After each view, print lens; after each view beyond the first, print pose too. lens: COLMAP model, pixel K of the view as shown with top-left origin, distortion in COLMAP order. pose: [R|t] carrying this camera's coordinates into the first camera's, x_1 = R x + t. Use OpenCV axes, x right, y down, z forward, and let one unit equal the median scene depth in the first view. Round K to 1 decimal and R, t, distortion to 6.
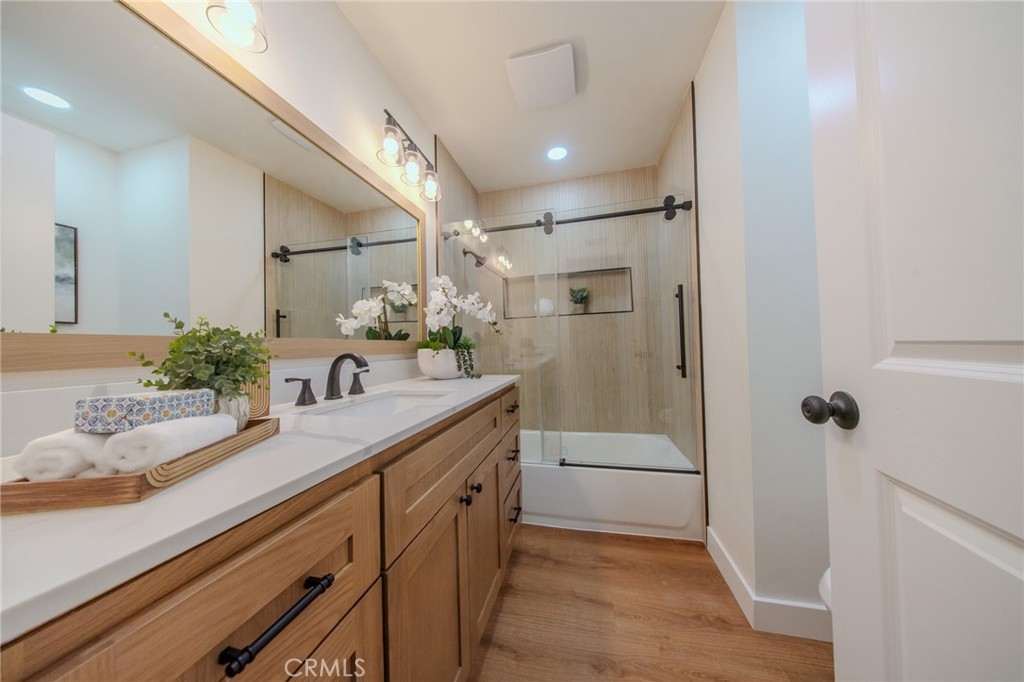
lens RADIAL K [[300.3, 0, 480.6], [0, 300.3, 340.2], [0, 0, 1]] dist [-0.001417, -0.001043]
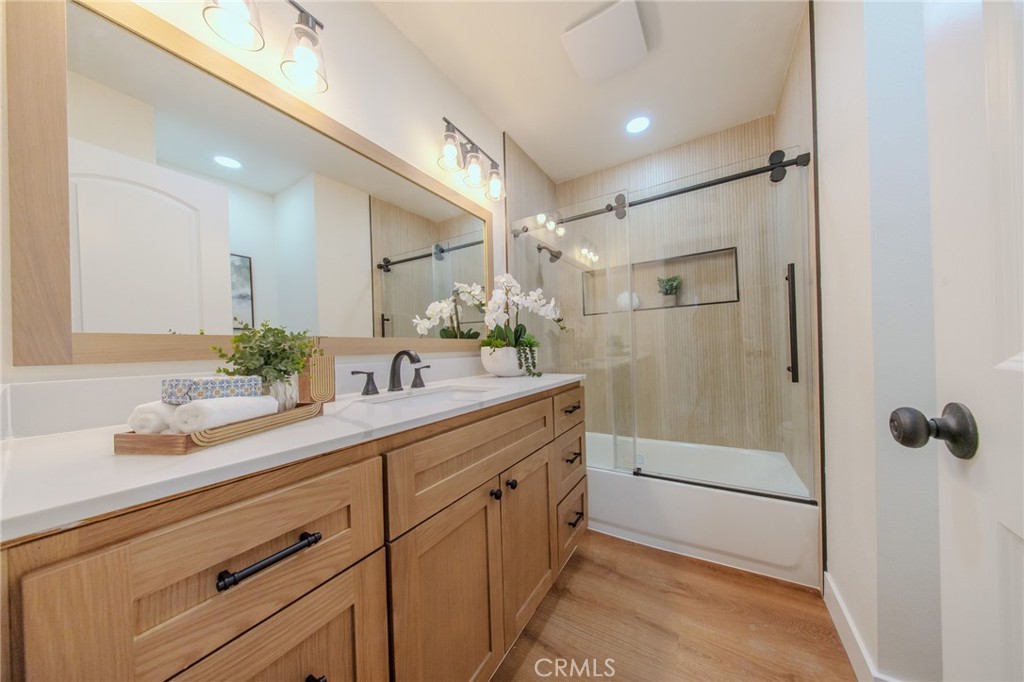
lens RADIAL K [[300.3, 0, 489.7], [0, 300.3, 348.7], [0, 0, 1]] dist [-0.001417, -0.001043]
pose [[0.959166, -0.001247, -0.282841, 0.128682], [0.009797, 0.999537, 0.028816, 0.006477], [0.282674, -0.030410, 0.958734, 0.019946]]
